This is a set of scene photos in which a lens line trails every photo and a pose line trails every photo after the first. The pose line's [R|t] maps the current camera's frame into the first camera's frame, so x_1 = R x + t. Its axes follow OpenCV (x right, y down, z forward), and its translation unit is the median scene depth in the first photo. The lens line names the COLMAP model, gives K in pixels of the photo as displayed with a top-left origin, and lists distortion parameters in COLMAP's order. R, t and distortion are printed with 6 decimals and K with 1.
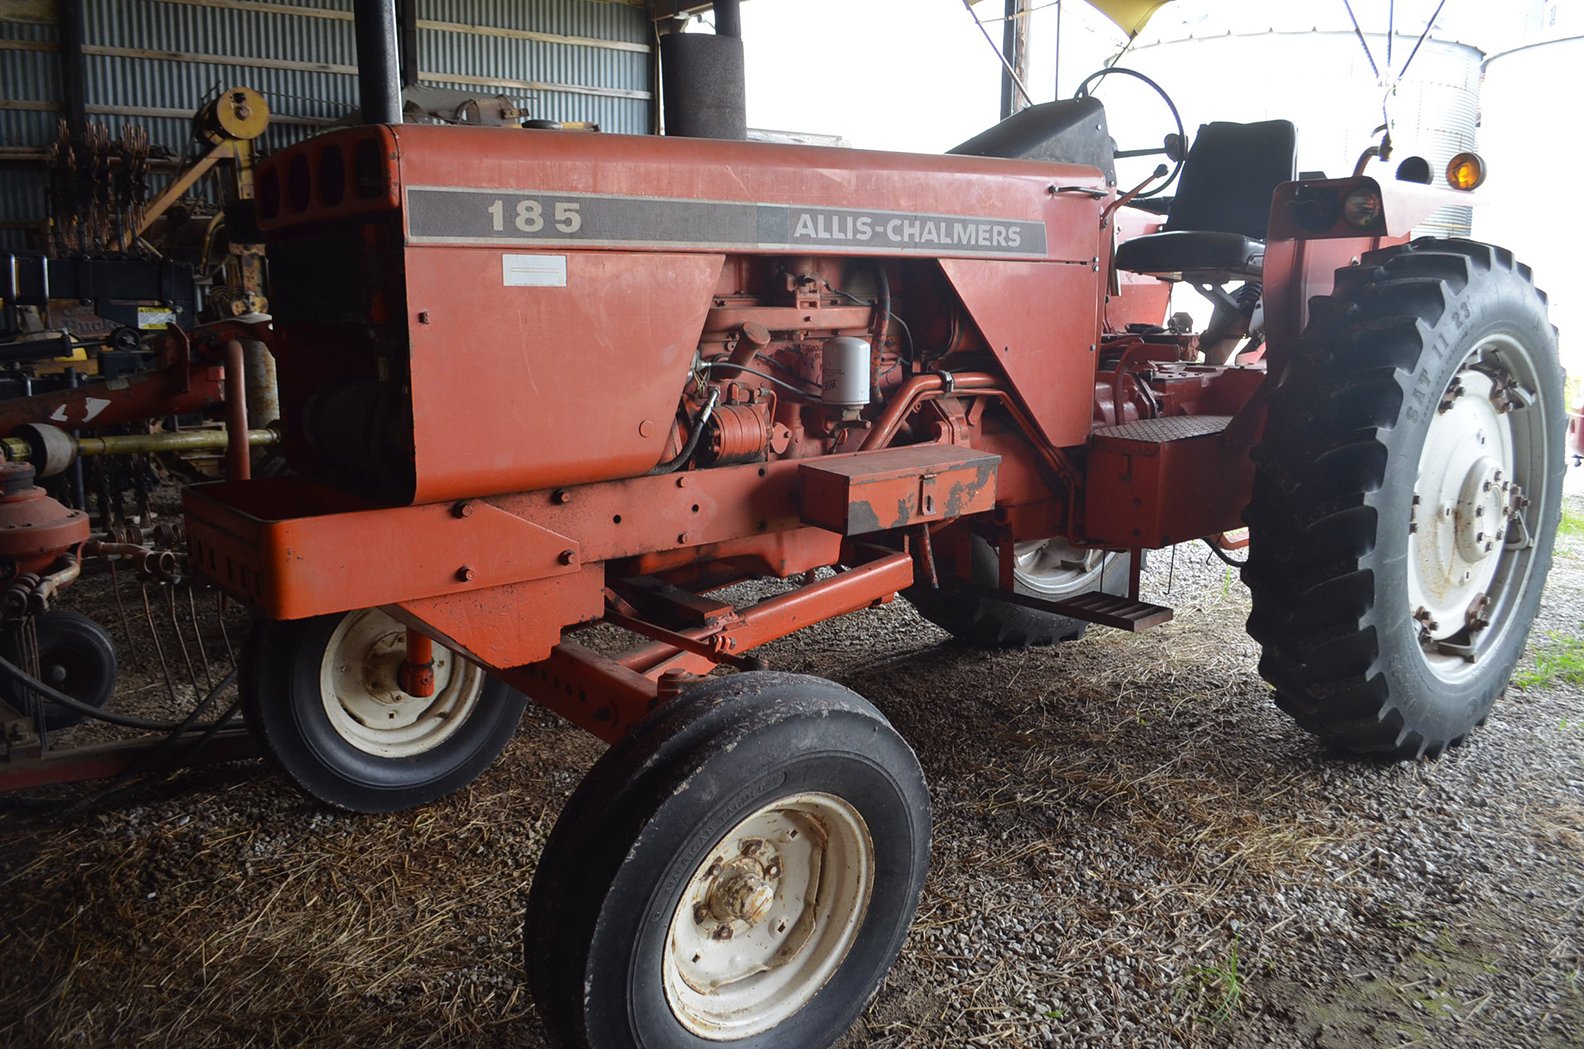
lens RADIAL K [[1236.9, 0, 839.5], [0, 1236.9, 528.8], [0, 0, 1]] dist [-0.080320, 0.000365]
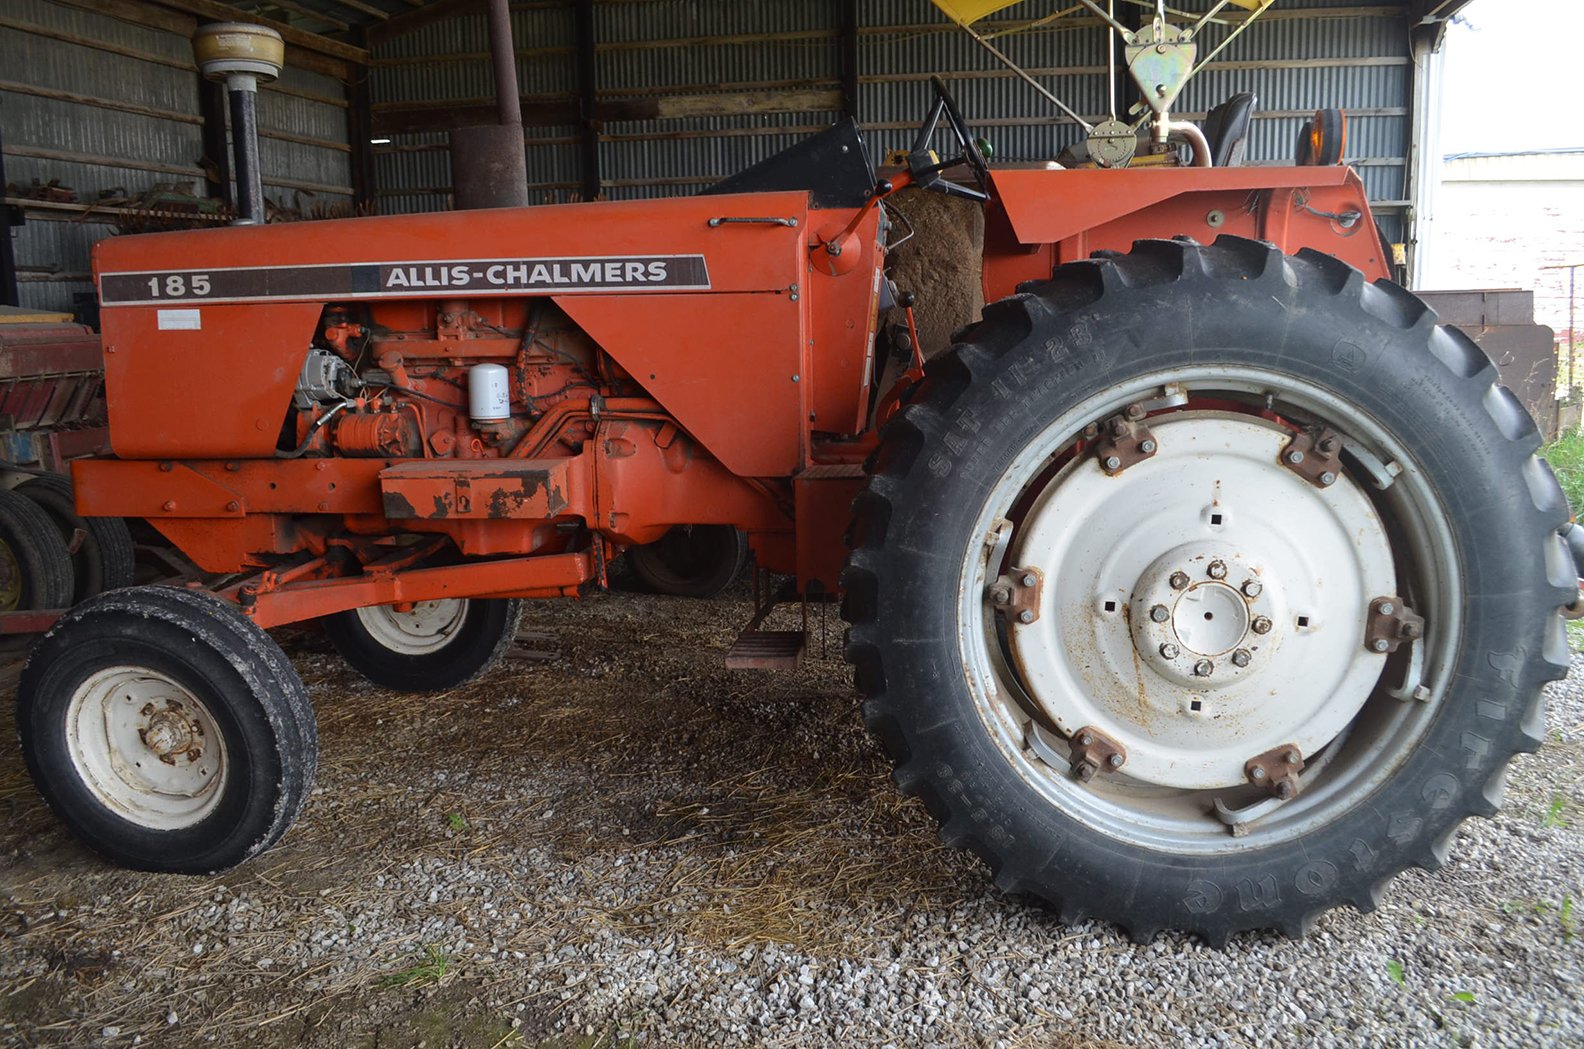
lens RADIAL K [[1236.9, 0, 839.5], [0, 1236.9, 528.8], [0, 0, 1]] dist [-0.080320, 0.000365]
pose [[0.670083, 0.111058, -0.733931, 1.134069], [-0.129356, 0.991086, 0.031868, -0.076810], [0.730928, 0.073584, 0.678476, 0.441385]]
